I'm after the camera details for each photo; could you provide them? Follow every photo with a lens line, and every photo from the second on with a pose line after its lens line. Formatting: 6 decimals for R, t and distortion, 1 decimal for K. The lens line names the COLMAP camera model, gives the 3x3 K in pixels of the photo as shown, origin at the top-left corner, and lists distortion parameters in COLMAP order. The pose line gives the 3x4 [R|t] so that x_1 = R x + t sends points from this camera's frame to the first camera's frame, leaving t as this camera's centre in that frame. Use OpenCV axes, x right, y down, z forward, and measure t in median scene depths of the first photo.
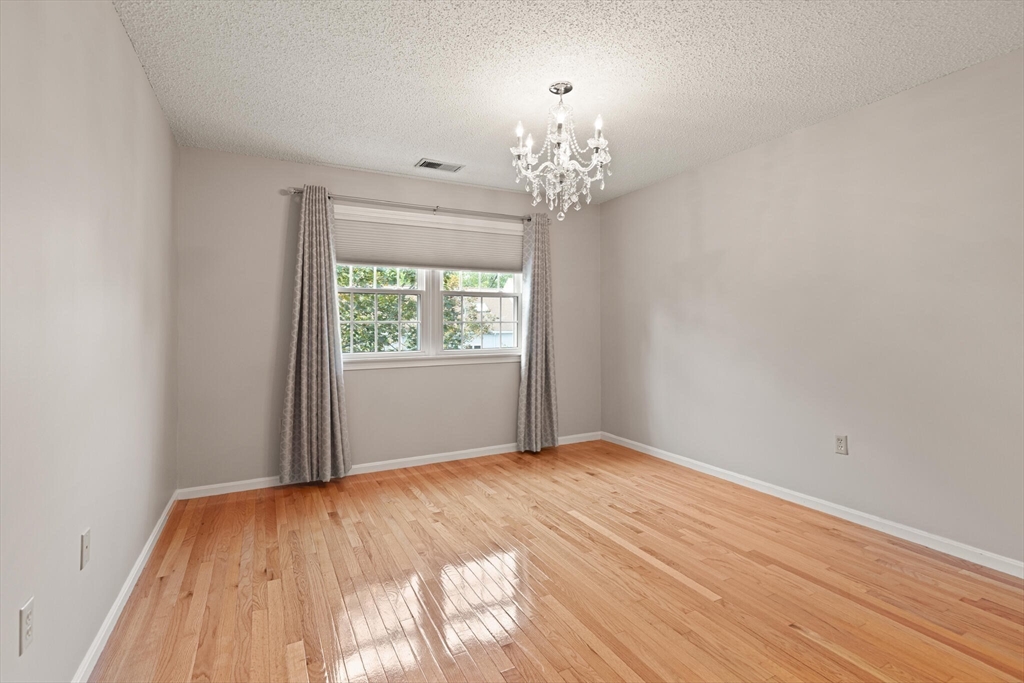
lens RADIAL K [[486.1, 0, 517.2], [0, 486.1, 334.8], [0, 0, 1]] dist [0.015525, -0.001990]
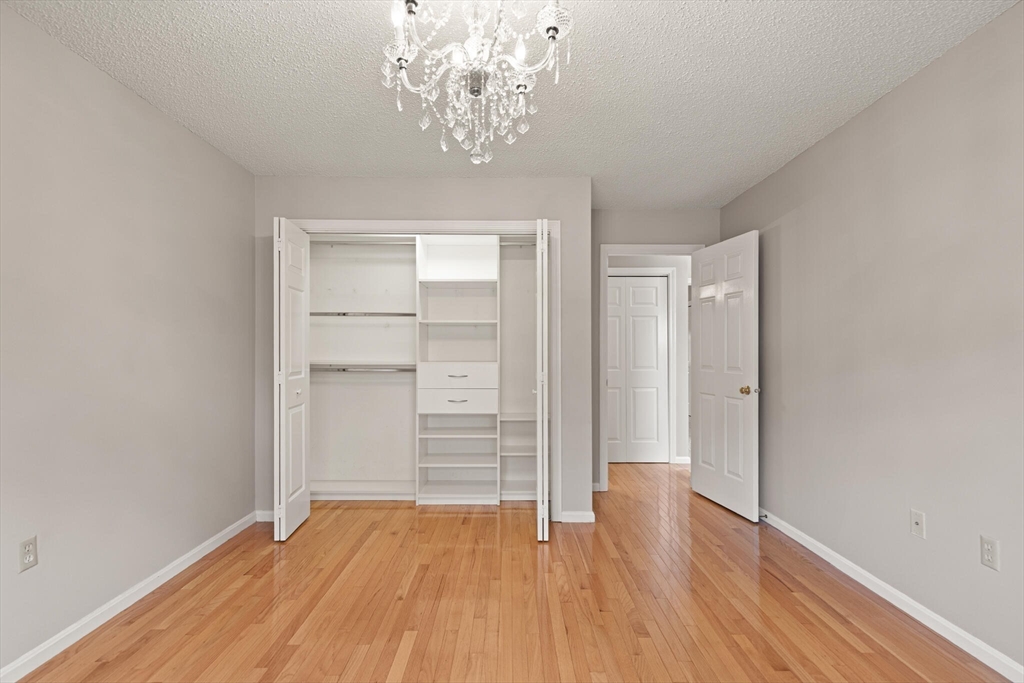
lens RADIAL K [[486.1, 0, 513.9], [0, 486.1, 346.3], [0, 0, 1]] dist [0.015525, -0.001990]
pose [[-0.890977, 0.009173, 0.453957, -0.218605], [0.014002, 0.999875, 0.007276, -0.042178], [-0.453833, 0.012839, -0.890994, 1.652981]]
